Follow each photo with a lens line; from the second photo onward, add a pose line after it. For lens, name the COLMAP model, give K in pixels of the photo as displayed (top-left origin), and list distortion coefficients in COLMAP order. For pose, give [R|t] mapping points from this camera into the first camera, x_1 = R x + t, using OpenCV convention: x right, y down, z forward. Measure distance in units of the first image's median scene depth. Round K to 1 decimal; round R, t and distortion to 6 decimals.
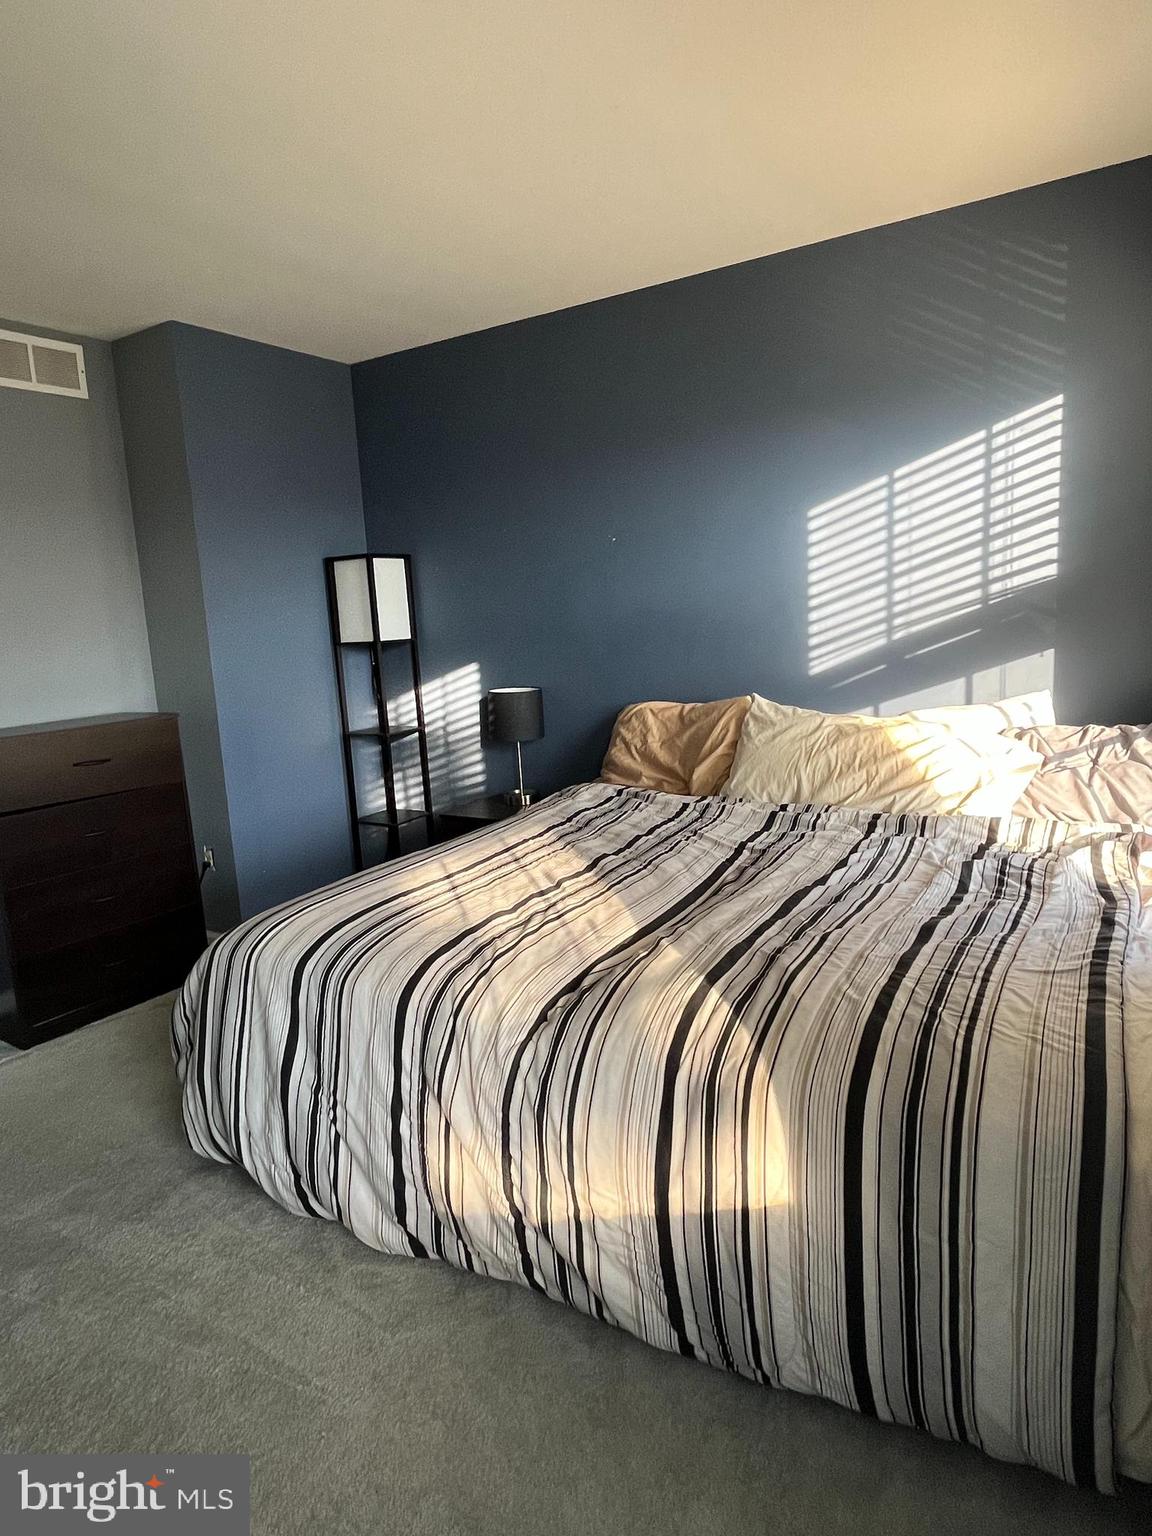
lens RADIAL K [[921.3, 0, 576.0], [0, 921.3, 768.0], [0, 0, 1]] dist [0.001260, -0.001731]
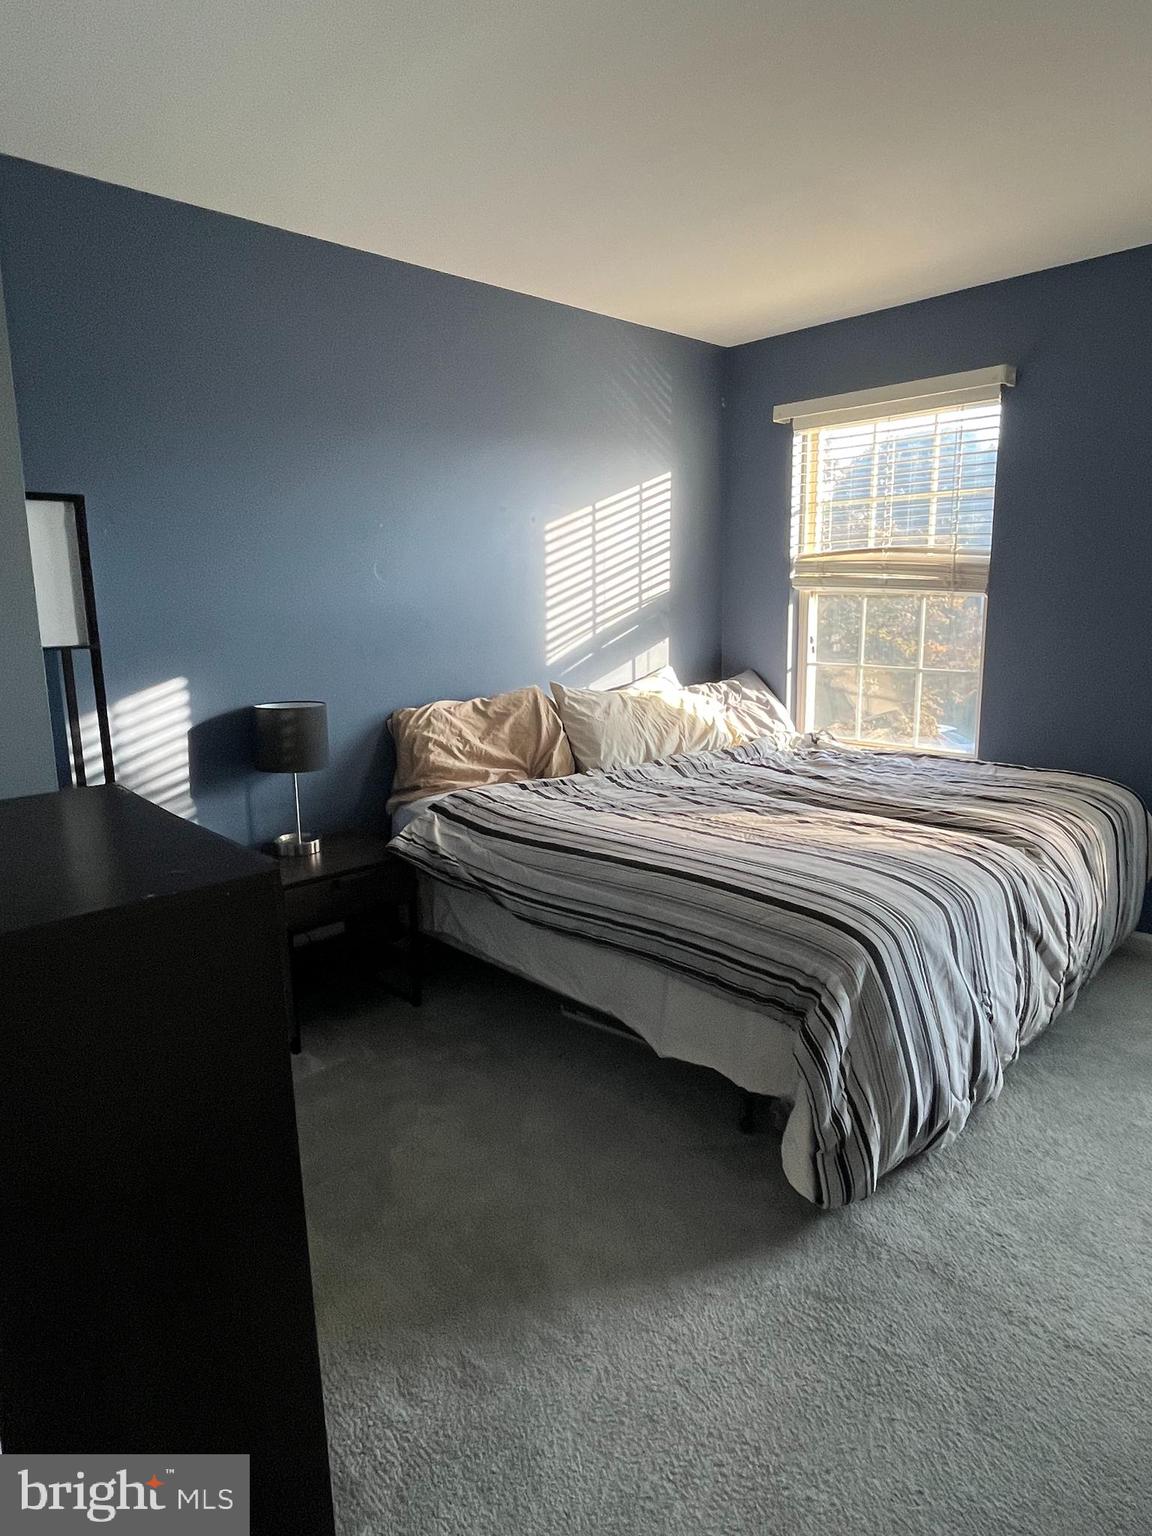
lens RADIAL K [[921.3, 0, 576.0], [0, 921.3, 768.0], [0, 0, 1]] dist [0.001260, -0.001731]
pose [[0.246045, -0.130958, 0.960371, -0.931425], [0.175406, 0.980487, 0.088762, -0.074738], [-0.953255, 0.146615, 0.264214, 0.717895]]
